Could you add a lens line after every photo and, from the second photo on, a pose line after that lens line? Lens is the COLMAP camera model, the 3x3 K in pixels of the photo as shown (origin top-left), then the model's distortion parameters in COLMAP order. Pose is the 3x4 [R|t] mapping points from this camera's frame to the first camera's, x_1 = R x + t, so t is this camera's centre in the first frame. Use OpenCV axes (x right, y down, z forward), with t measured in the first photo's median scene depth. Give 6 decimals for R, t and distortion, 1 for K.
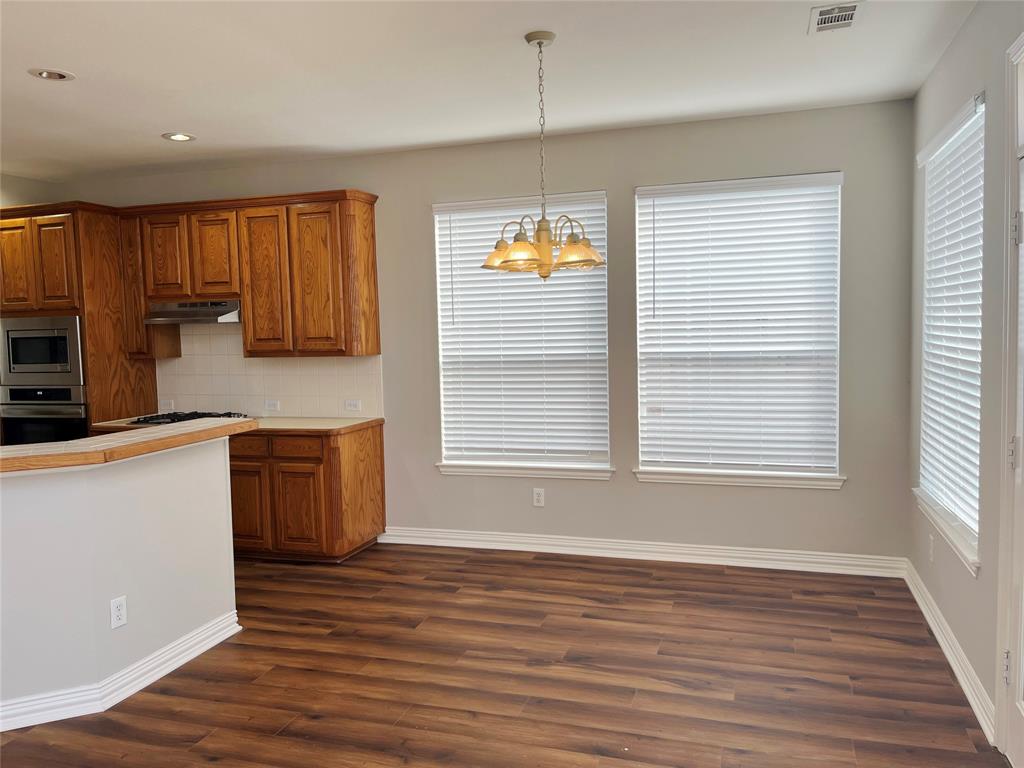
lens RADIAL K [[778.2, 0, 511.7], [0, 778.2, 374.0], [0, 0, 1]] dist [0.051579, -0.033093]
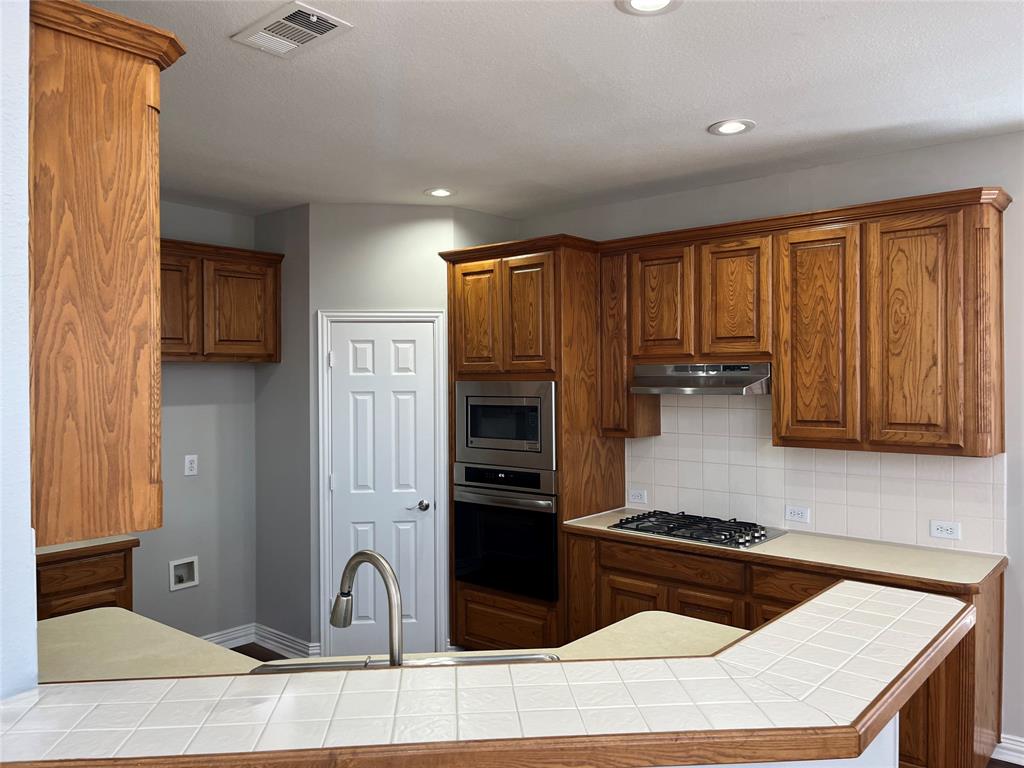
lens RADIAL K [[778.2, 0, 510.7], [0, 778.2, 388.0], [0, 0, 1]] dist [0.051579, -0.033093]
pose [[0.923869, 0.025761, -0.381840, -0.295891], [-0.042100, 0.998518, -0.034495, -0.038650], [0.380385, 0.047944, 0.923584, 0.274809]]
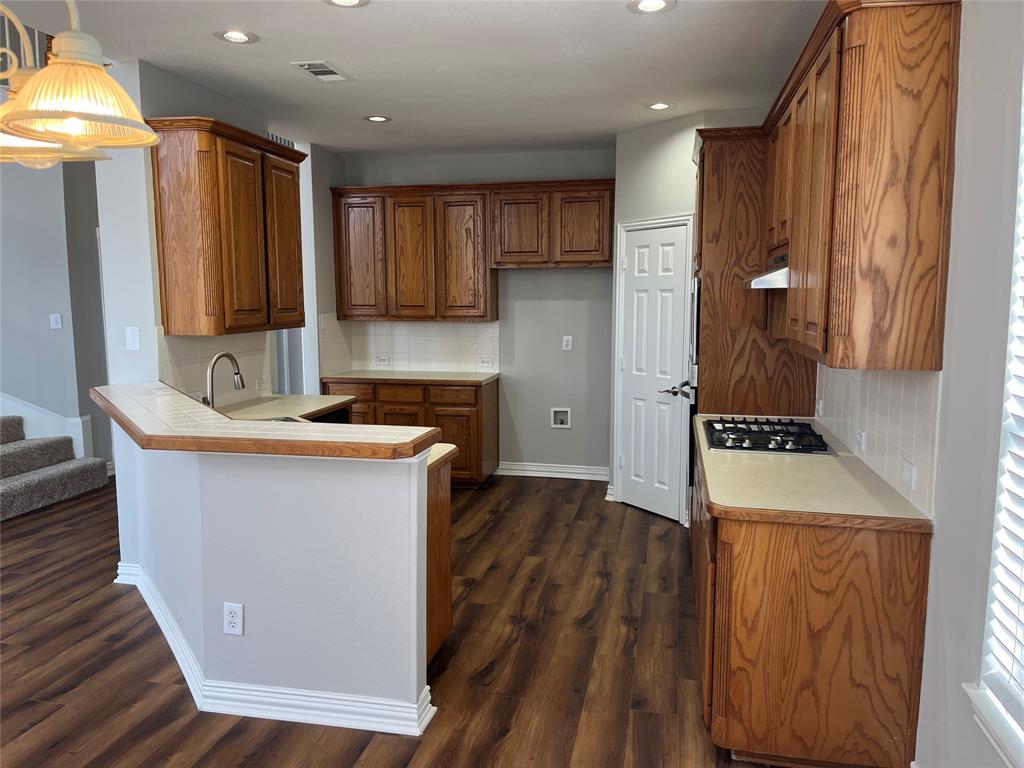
lens RADIAL K [[778.2, 0, 518.5], [0, 778.2, 386.2], [0, 0, 1]] dist [0.051579, -0.033093]
pose [[0.103248, 0.142190, -0.984440, 0.226441], [-0.065946, 0.988530, 0.135865, -0.060359], [0.992467, 0.050892, 0.111440, 0.736693]]
